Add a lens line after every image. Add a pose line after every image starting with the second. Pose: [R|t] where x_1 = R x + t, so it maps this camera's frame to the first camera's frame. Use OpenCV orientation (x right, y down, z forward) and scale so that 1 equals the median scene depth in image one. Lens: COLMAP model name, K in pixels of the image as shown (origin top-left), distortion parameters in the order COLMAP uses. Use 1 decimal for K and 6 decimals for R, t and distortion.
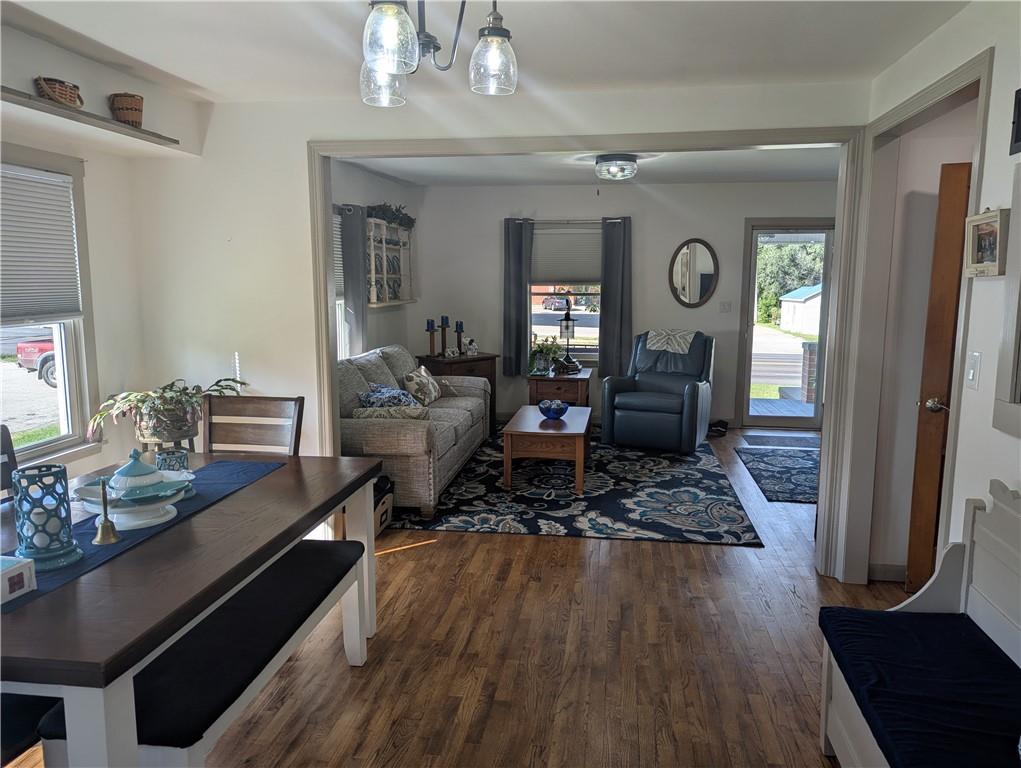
lens RADIAL K [[717.3, 0, 519.5], [0, 717.3, 376.1], [0, 0, 1]] dist [0.044393, -0.037814]
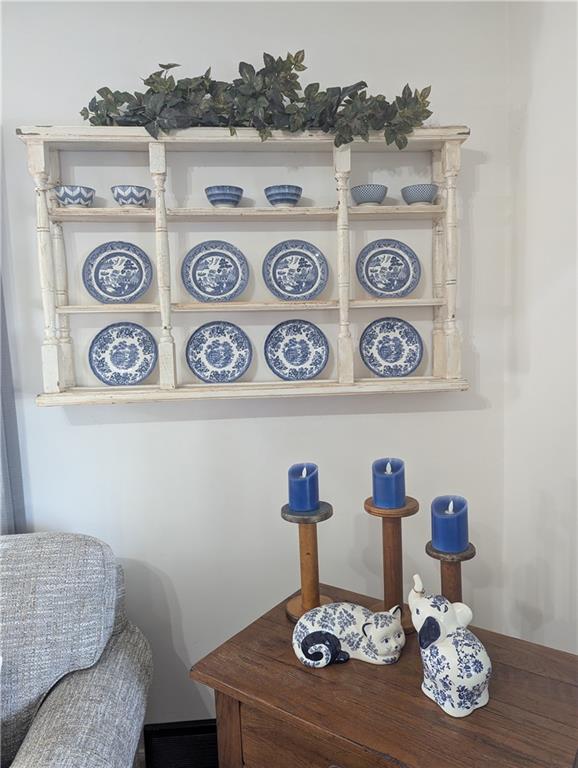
lens RADIAL K [[539.5, 0, 295.6], [0, 539.5, 387.7], [0, 0, 1]] dist [0.044393, -0.037814]
pose [[0.210699, 0.088836, -0.973506, 0.075695], [-0.110806, 0.991614, 0.066506, -0.154760], [0.971251, 0.093857, 0.218775, 1.231020]]
